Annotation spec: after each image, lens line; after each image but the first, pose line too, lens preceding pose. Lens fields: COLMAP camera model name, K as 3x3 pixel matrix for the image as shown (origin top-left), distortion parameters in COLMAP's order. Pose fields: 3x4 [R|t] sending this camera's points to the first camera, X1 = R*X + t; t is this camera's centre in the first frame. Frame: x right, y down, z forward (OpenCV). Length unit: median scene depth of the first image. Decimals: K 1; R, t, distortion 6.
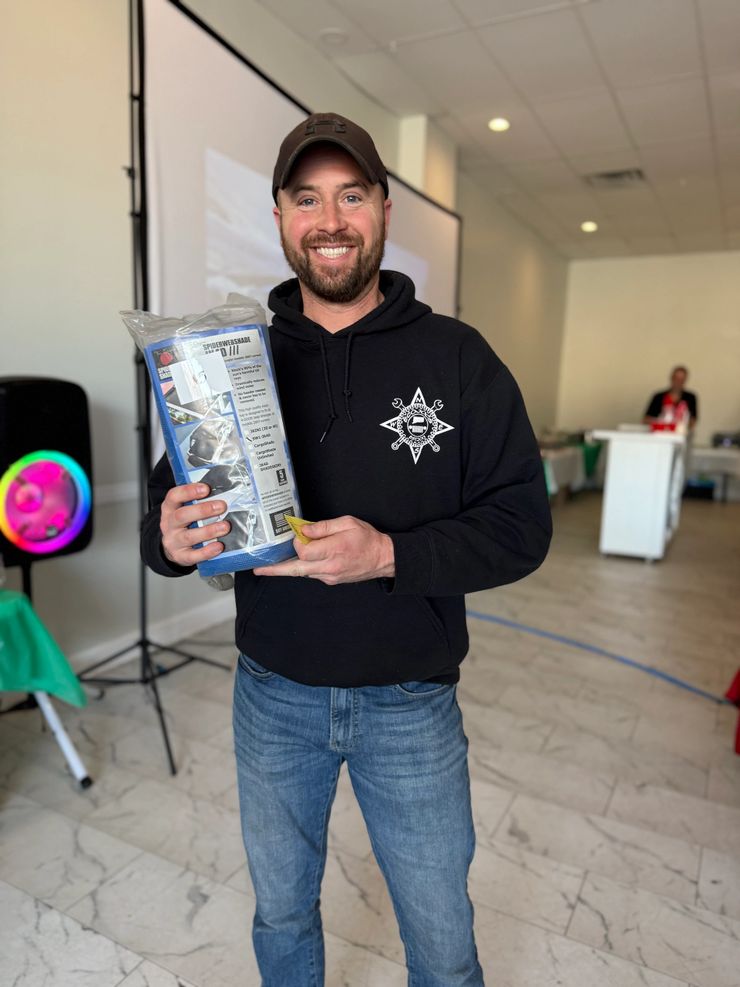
lens RADIAL K [[691.5, 0, 359.0], [0, 691.5, 491.2], [0, 0, 1]] dist [0.039378, -0.050495]
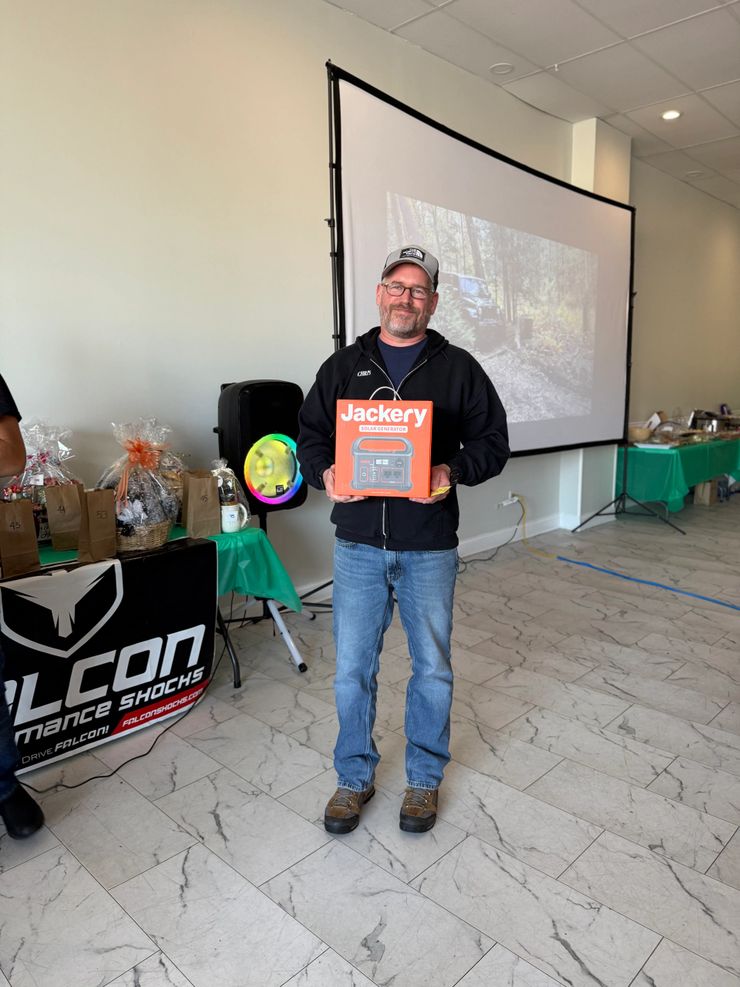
lens RADIAL K [[691.5, 0, 364.5], [0, 691.5, 491.2], [0, 0, 1]] dist [0.039378, -0.050495]
pose [[0.960027, -0.001948, -0.279902, 0.106552], [0.005174, 0.999928, 0.010787, 0.043030], [0.279861, -0.011804, 0.959968, -0.268436]]
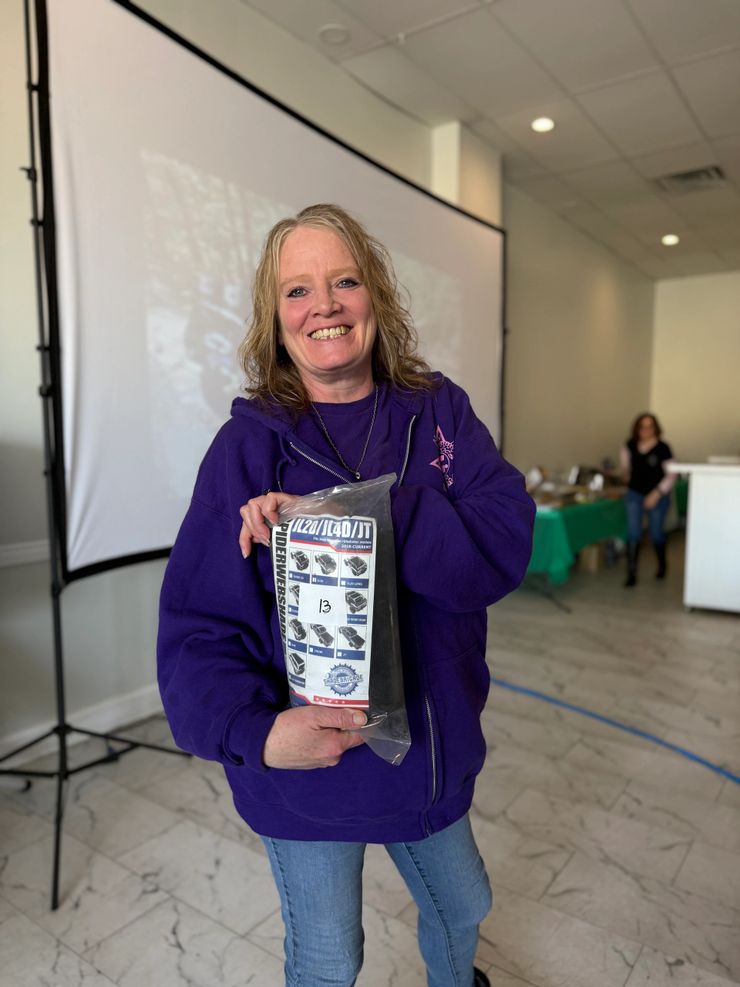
lens RADIAL K [[691.5, 0, 373.9], [0, 691.5, 497.8], [0, 0, 1]] dist [0.039378, -0.050495]
pose [[0.991373, -0.018252, -0.129794, 0.192114], [0.011823, 0.998672, -0.050136, -0.013884], [0.130536, 0.048169, 0.990273, 0.229722]]
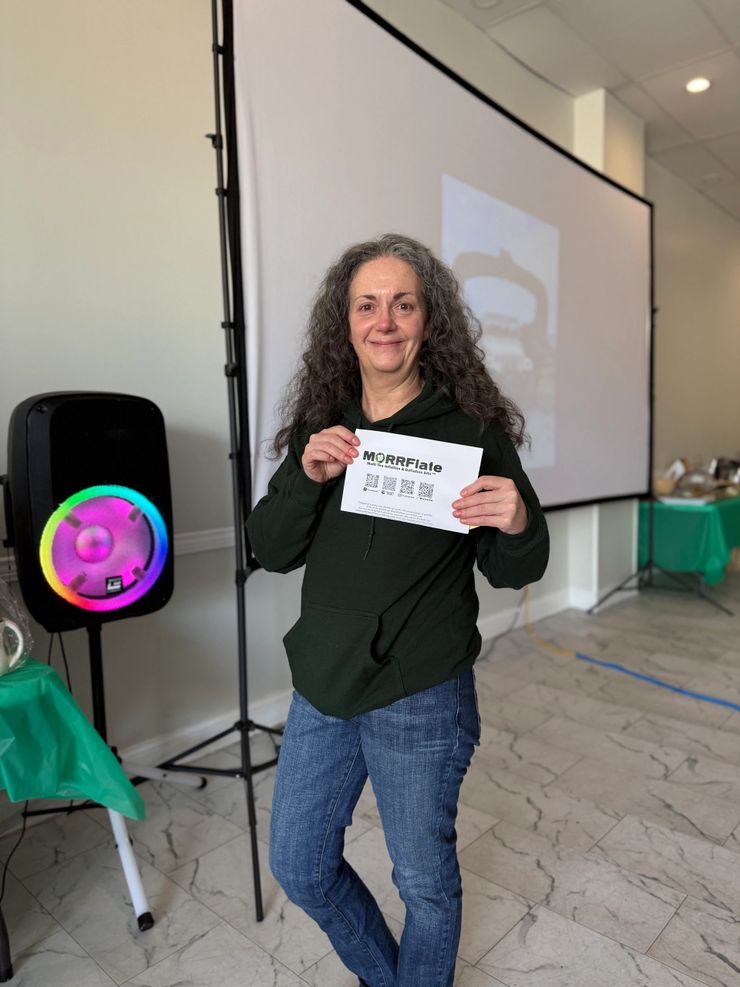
lens RADIAL K [[691.5, 0, 376.0], [0, 691.5, 497.2], [0, 0, 1]] dist [0.039378, -0.050495]
pose [[0.969486, -0.026575, -0.243700, 0.040074], [0.012751, 0.998228, -0.058129, 0.007252], [0.244813, 0.053248, 0.968107, 0.280718]]
